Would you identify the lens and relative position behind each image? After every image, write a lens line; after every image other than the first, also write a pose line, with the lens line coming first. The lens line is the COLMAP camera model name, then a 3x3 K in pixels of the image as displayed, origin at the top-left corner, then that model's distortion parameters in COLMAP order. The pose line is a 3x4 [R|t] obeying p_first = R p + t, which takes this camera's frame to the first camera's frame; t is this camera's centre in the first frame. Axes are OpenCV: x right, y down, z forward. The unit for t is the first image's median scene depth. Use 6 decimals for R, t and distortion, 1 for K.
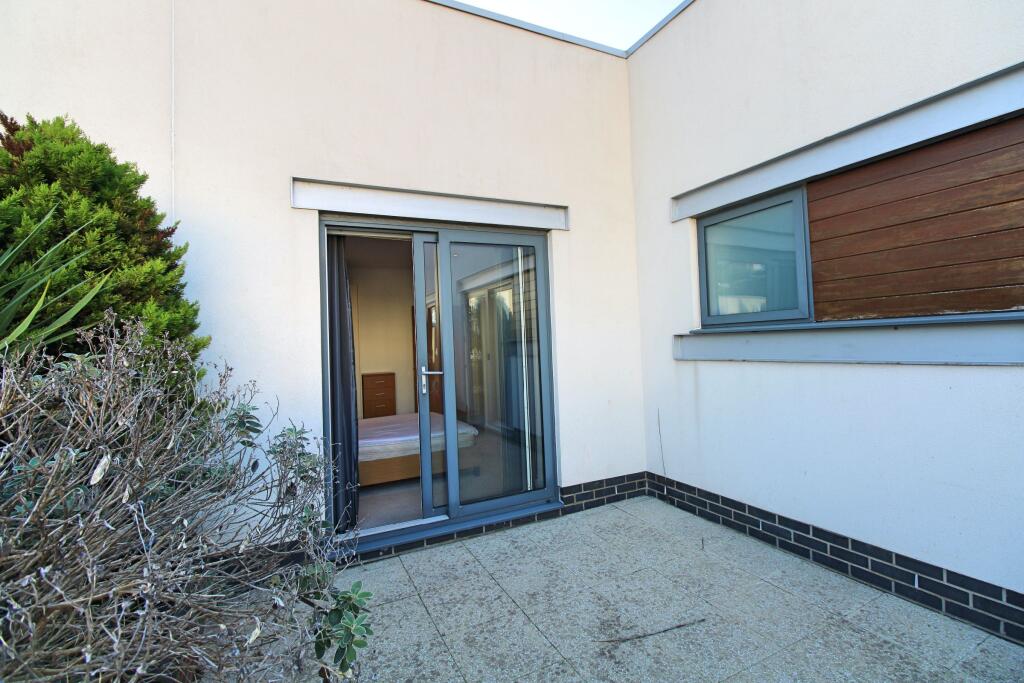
lens RADIAL K [[472.0, 0, 520.1], [0, 472.0, 325.8], [0, 0, 1]] dist [0.000135, -0.012729]
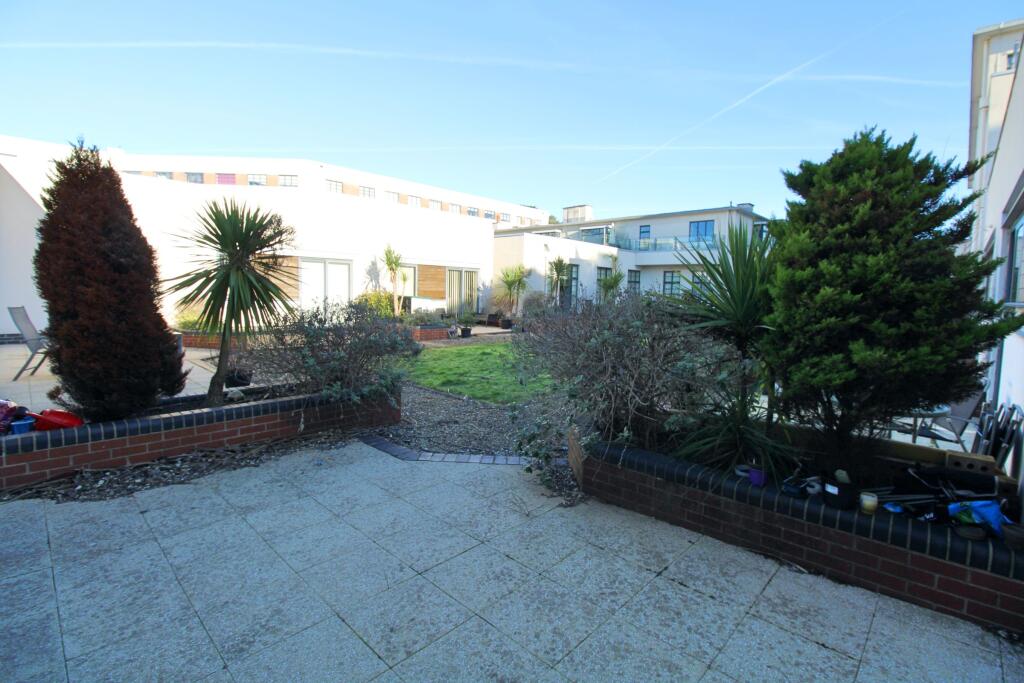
lens RADIAL K [[472.0, 0, 520.1], [0, 472.0, 325.8], [0, 0, 1]] dist [0.000135, -0.012729]
pose [[-0.934127, 0.042100, -0.354450, 0.261952], [0.025427, 0.998346, 0.051567, 0.020429], [0.356035, 0.039158, -0.933652, 1.069069]]
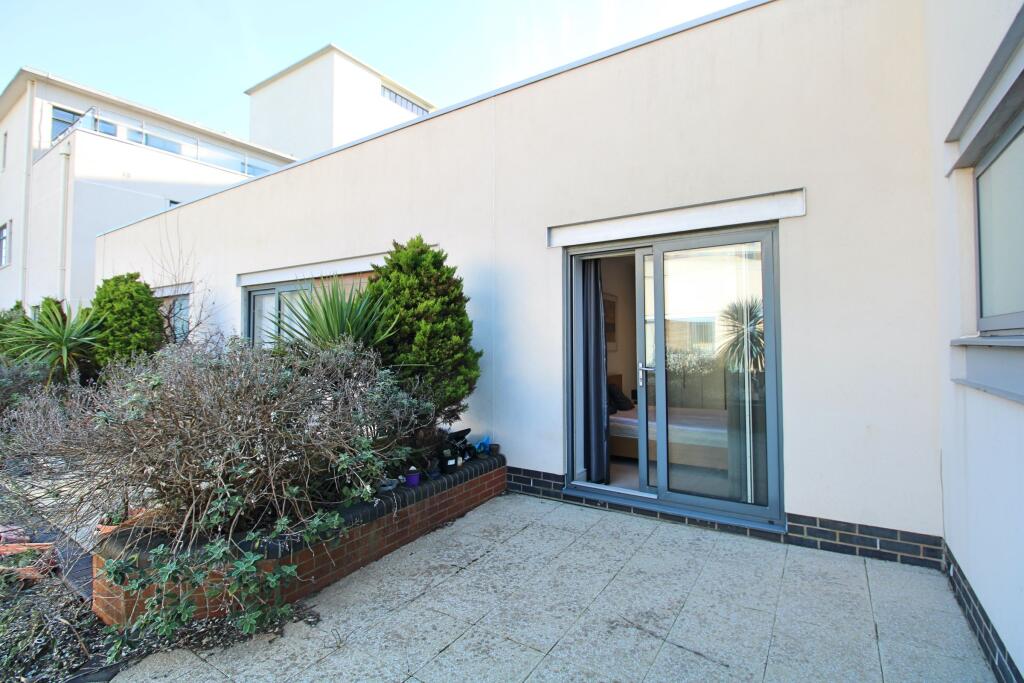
lens RADIAL K [[472.0, 0, 520.1], [0, 472.0, 325.8], [0, 0, 1]] dist [0.000135, -0.012729]
pose [[0.516787, 0.010085, -0.856055, 0.636339], [0.014852, 0.999675, 0.020743, -0.033827], [0.855985, -0.023434, 0.516469, 0.141729]]
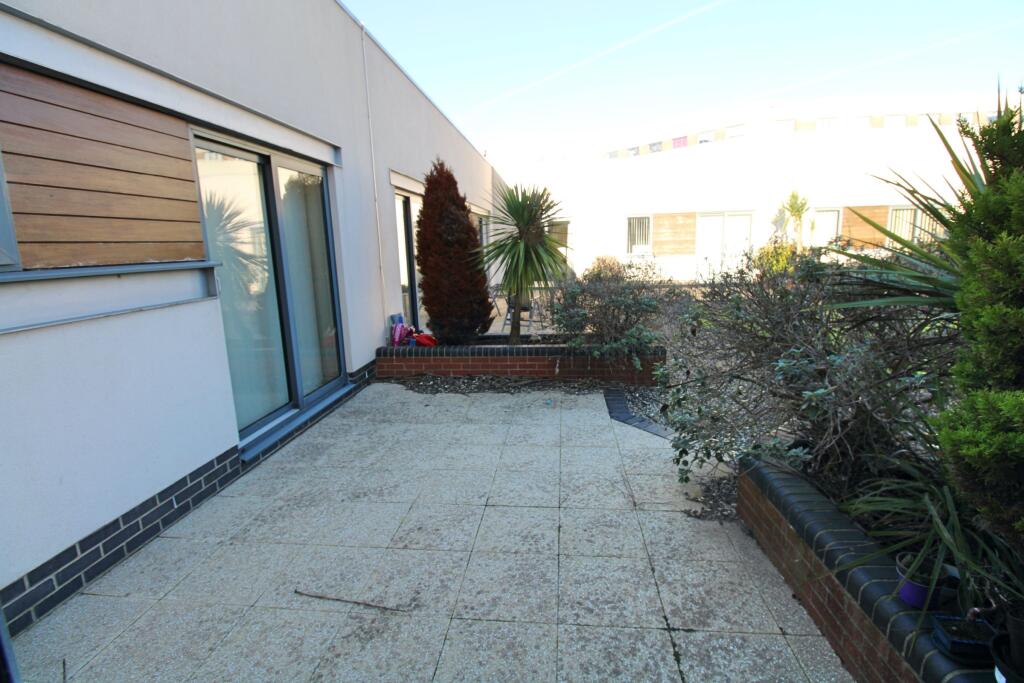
lens RADIAL K [[472.0, 0, 520.1], [0, 472.0, 325.8], [0, 0, 1]] dist [0.000135, -0.012729]
pose [[-0.853900, -0.023532, 0.519906, -0.295893], [0.043922, 0.992155, 0.117044, 0.020908], [-0.518581, 0.122779, -0.846167, 0.996658]]
